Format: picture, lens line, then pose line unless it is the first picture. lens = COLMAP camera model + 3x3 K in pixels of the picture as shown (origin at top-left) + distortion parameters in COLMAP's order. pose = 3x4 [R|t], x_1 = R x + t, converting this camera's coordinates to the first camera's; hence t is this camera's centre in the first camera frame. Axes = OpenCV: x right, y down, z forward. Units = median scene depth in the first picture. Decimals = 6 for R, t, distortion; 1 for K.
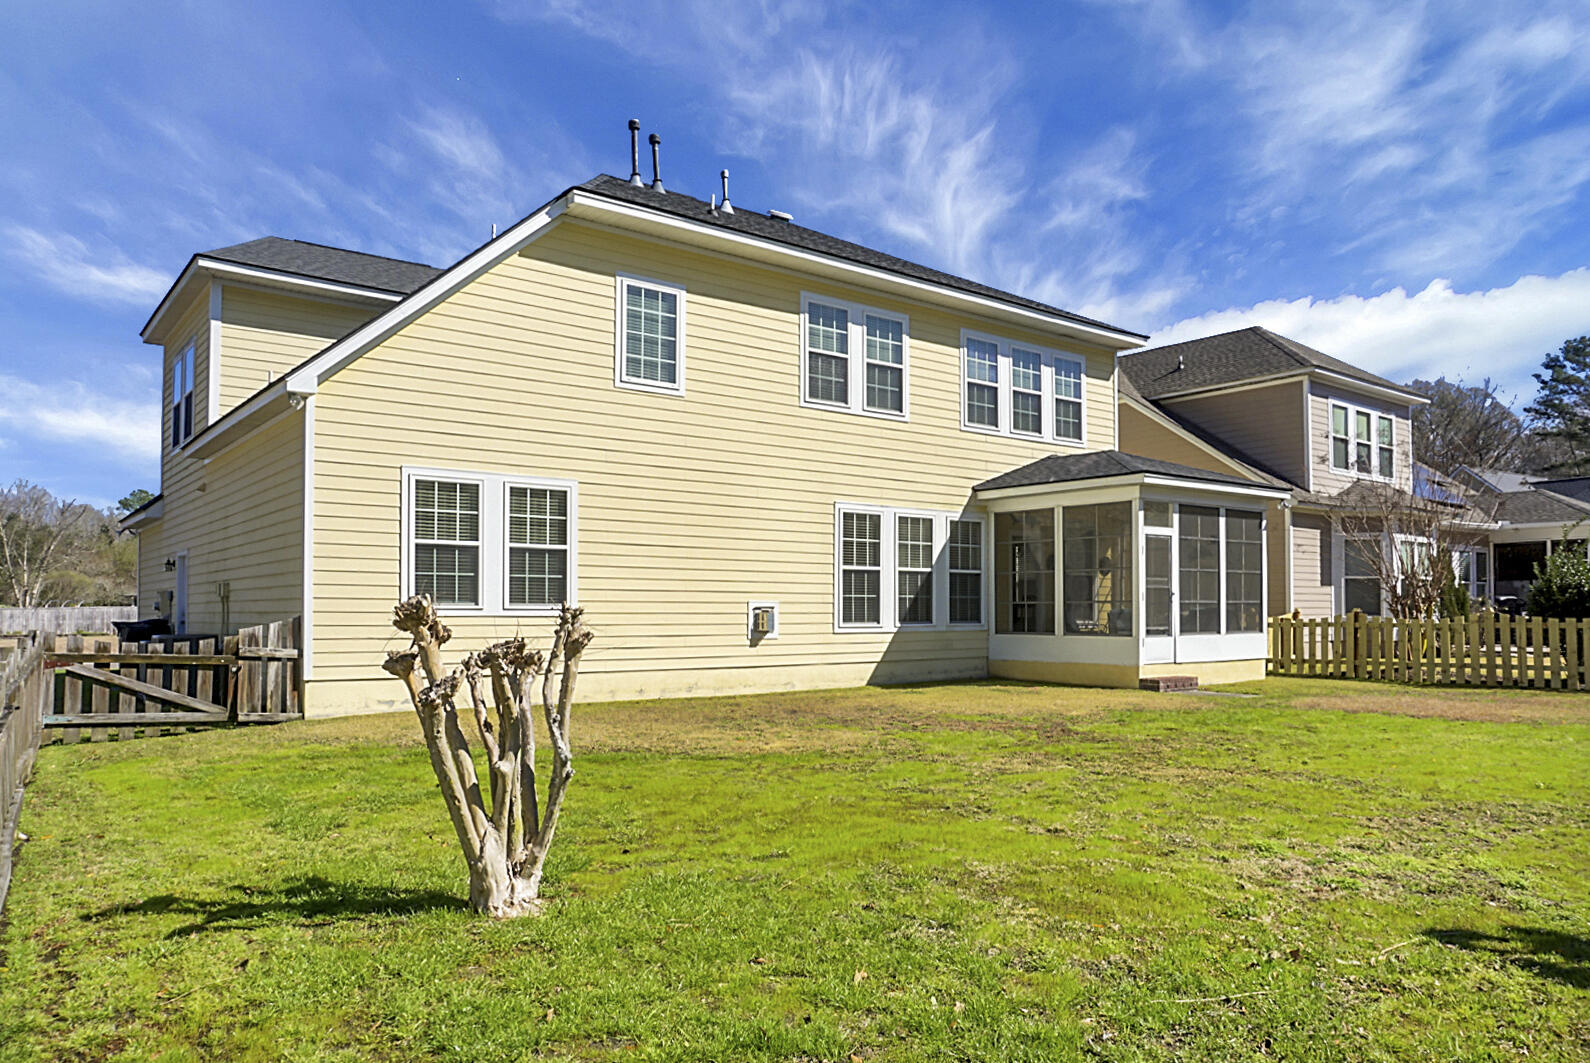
lens RADIAL K [[1089.2, 0, 795.0], [0, 1089.2, 531.5], [0, 0, 1]] dist [-0.001490, -0.000357]
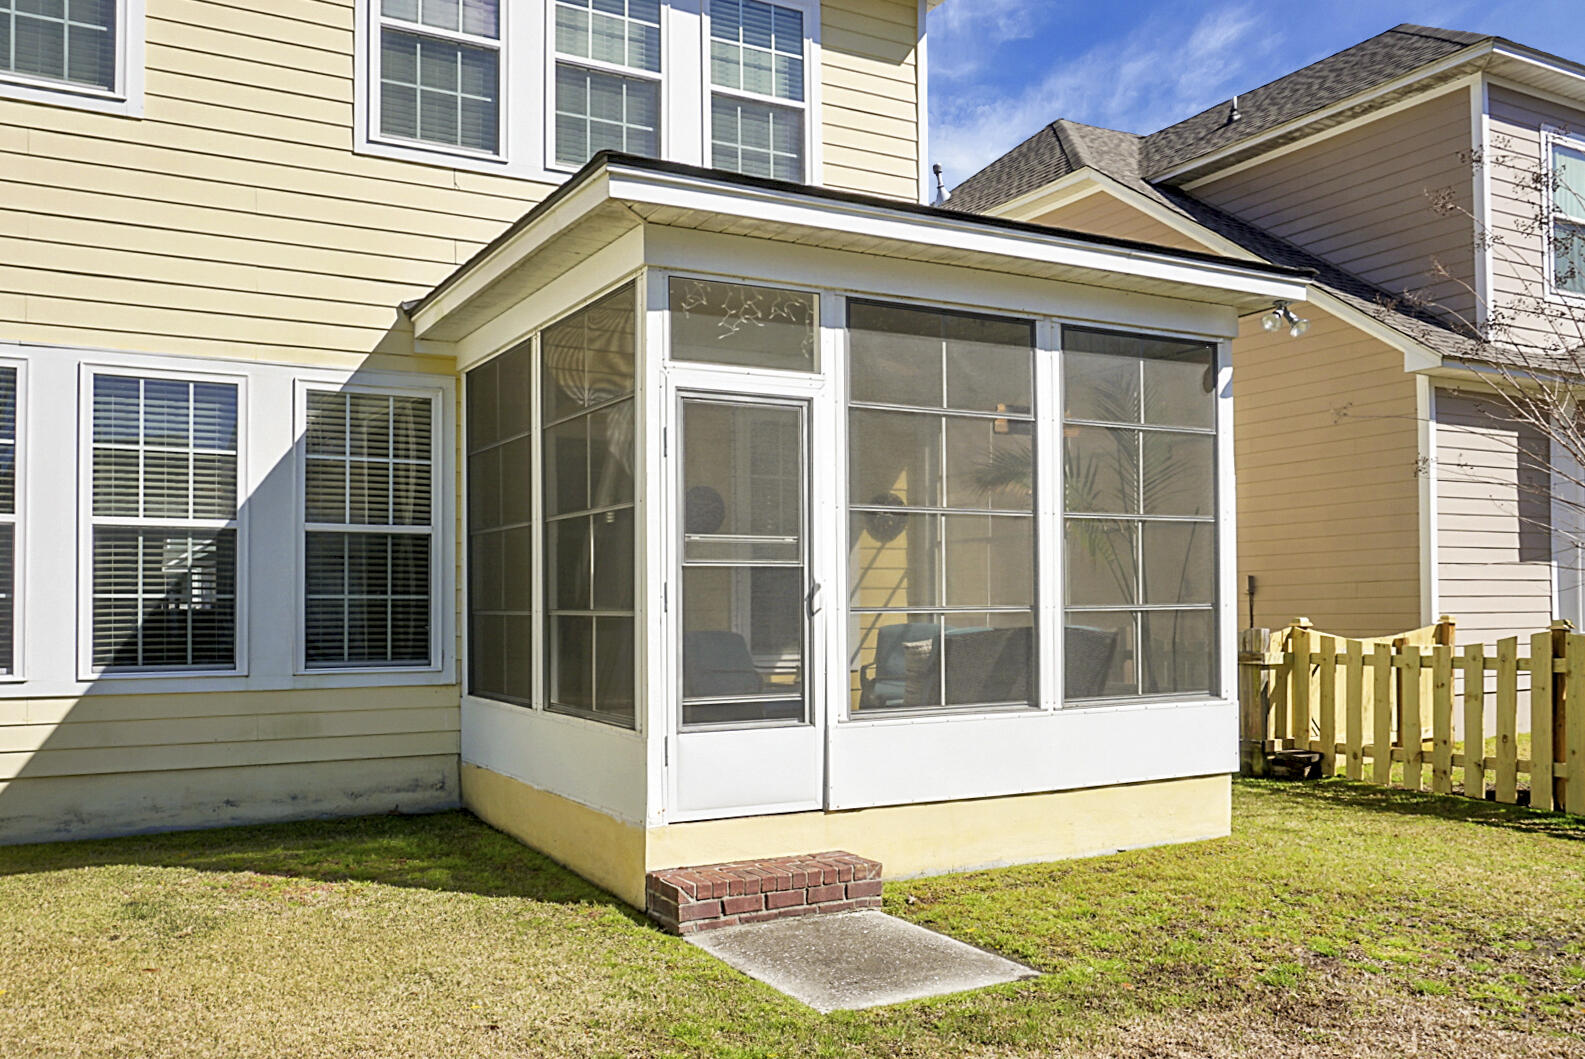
lens RADIAL K [[1229.2, 0, 792.5], [0, 1229.2, 529.5], [0, 0, 1]] dist [-0.011100, -0.000860]
pose [[0.982272, -0.013913, -0.186946, 0.382004], [0.016500, 0.999788, 0.012286, 0.034706], [0.186736, -0.015152, 0.982293, 0.618187]]
